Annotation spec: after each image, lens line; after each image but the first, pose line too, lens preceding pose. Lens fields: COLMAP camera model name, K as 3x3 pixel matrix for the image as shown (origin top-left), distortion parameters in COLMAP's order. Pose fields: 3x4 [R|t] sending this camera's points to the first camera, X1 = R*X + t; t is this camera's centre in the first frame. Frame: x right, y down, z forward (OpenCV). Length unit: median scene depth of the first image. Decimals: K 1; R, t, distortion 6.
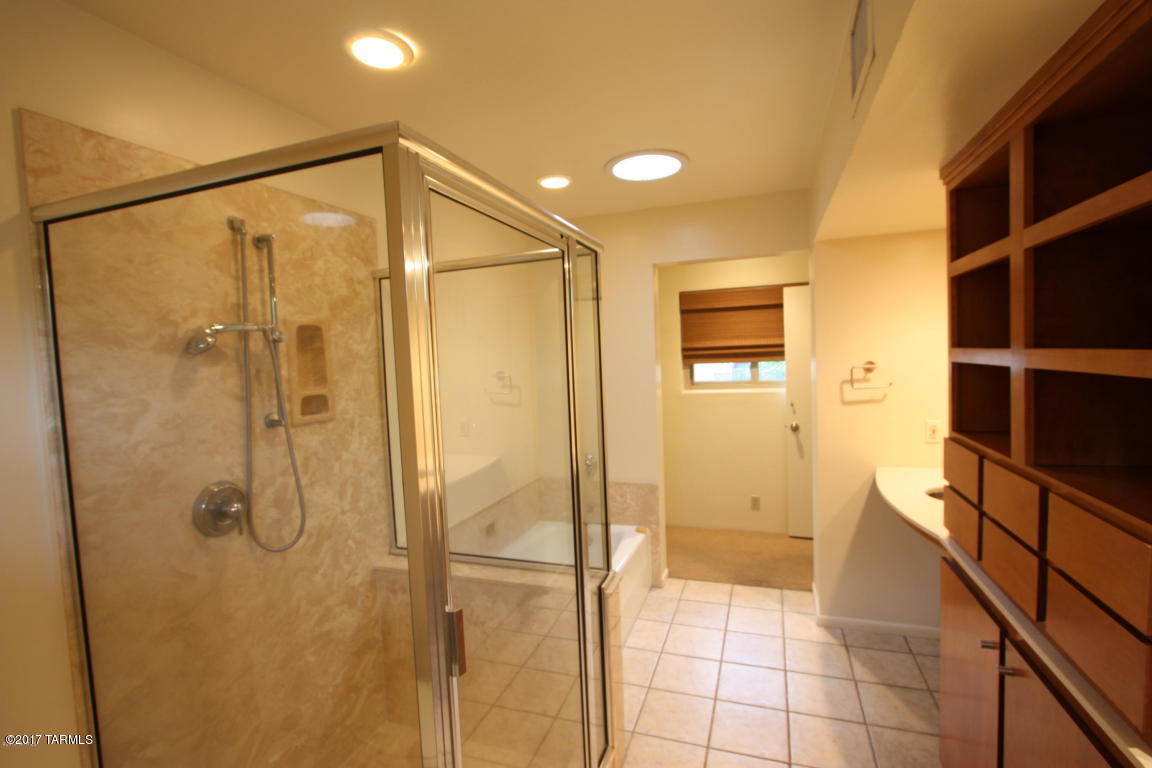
lens RADIAL K [[535.2, 0, 583.9], [0, 535.2, 382.6], [0, 0, 1]] dist [-0.022652, 0.005356]
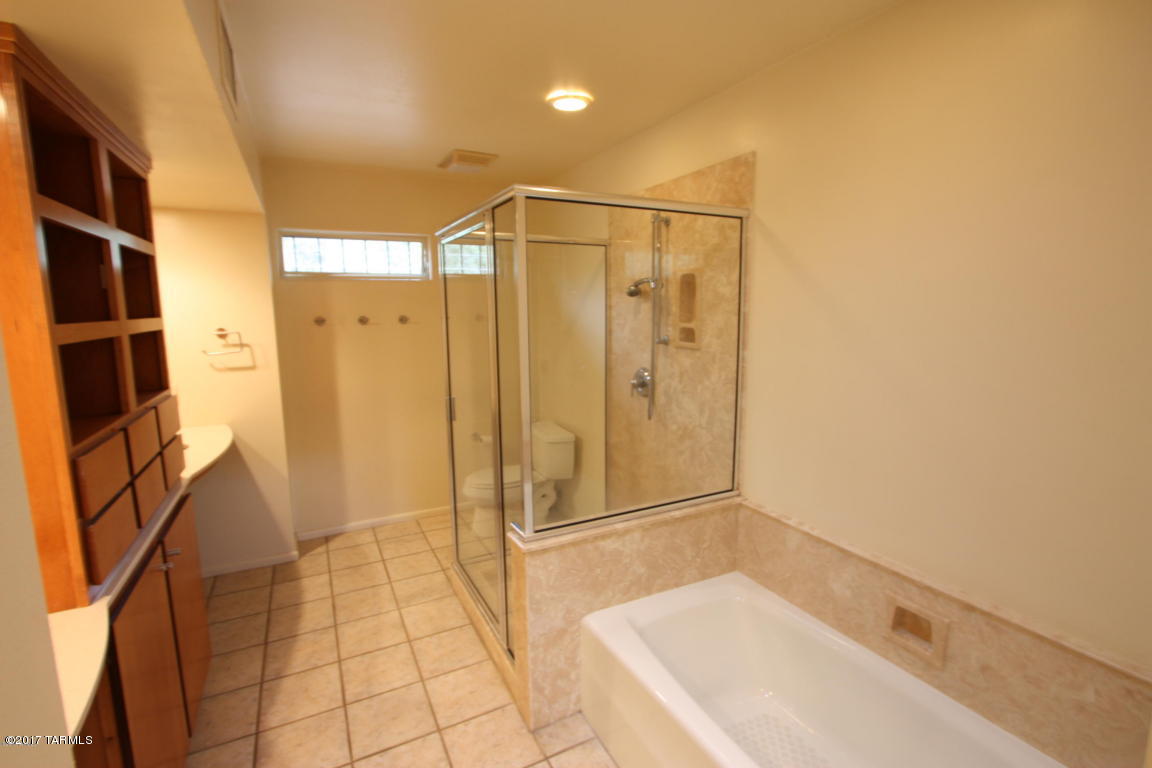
lens RADIAL K [[535.2, 0, 583.9], [0, 535.2, 382.6], [0, 0, 1]] dist [-0.022652, 0.005356]
pose [[-0.680507, 0.150478, -0.717124, 0.600070], [-0.003240, 0.978059, 0.208305, -0.111344], [0.732735, 0.144076, -0.665088, 1.605407]]
